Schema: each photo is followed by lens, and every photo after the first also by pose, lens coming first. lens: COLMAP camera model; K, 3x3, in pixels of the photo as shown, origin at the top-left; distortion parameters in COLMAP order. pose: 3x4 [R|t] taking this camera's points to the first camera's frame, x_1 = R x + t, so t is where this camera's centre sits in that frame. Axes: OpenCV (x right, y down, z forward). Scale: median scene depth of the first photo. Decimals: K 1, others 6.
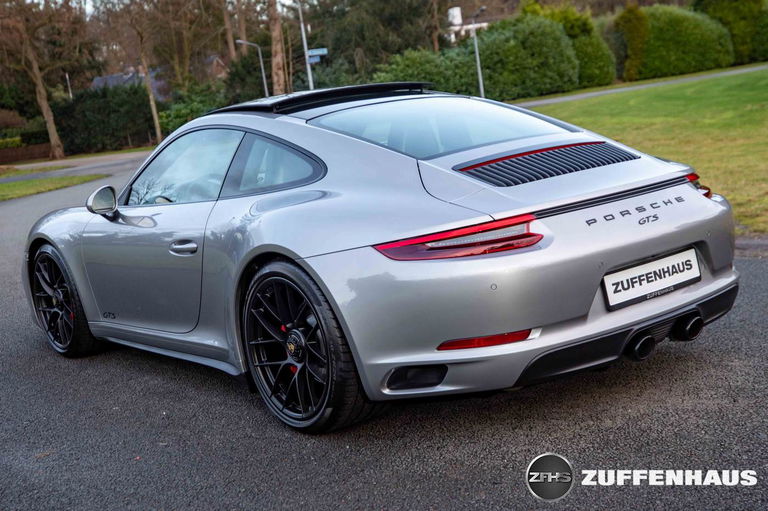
lens RADIAL K [[984.6, 0, 362.6], [0, 984.6, 256.4], [0, 0, 1]] dist [0.023827, 0.002152]
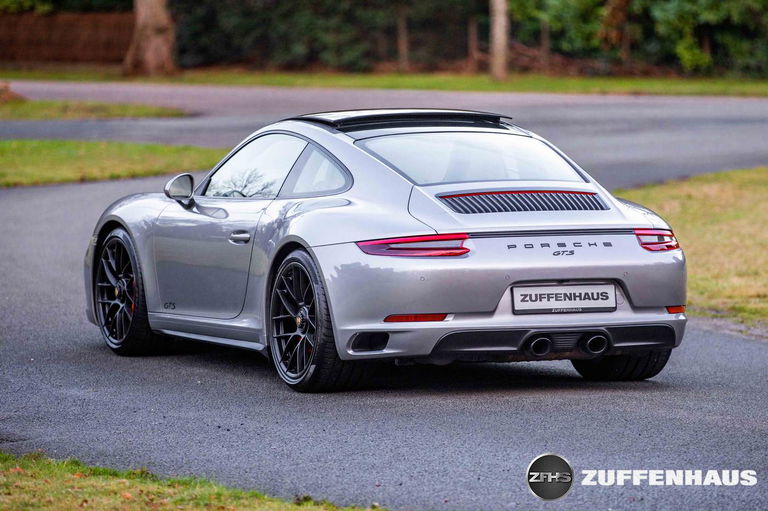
lens RADIAL K [[3973.1, 0, 384.0], [0, 3973.1, 255.5], [0, 0, 1]] dist [0.063934, 4.797861]
pose [[0.962517, 0.141354, -0.231473, 1.130193], [-0.158441, 0.985729, -0.056880, 0.268132], [0.220129, 0.091423, 0.971177, -3.688700]]
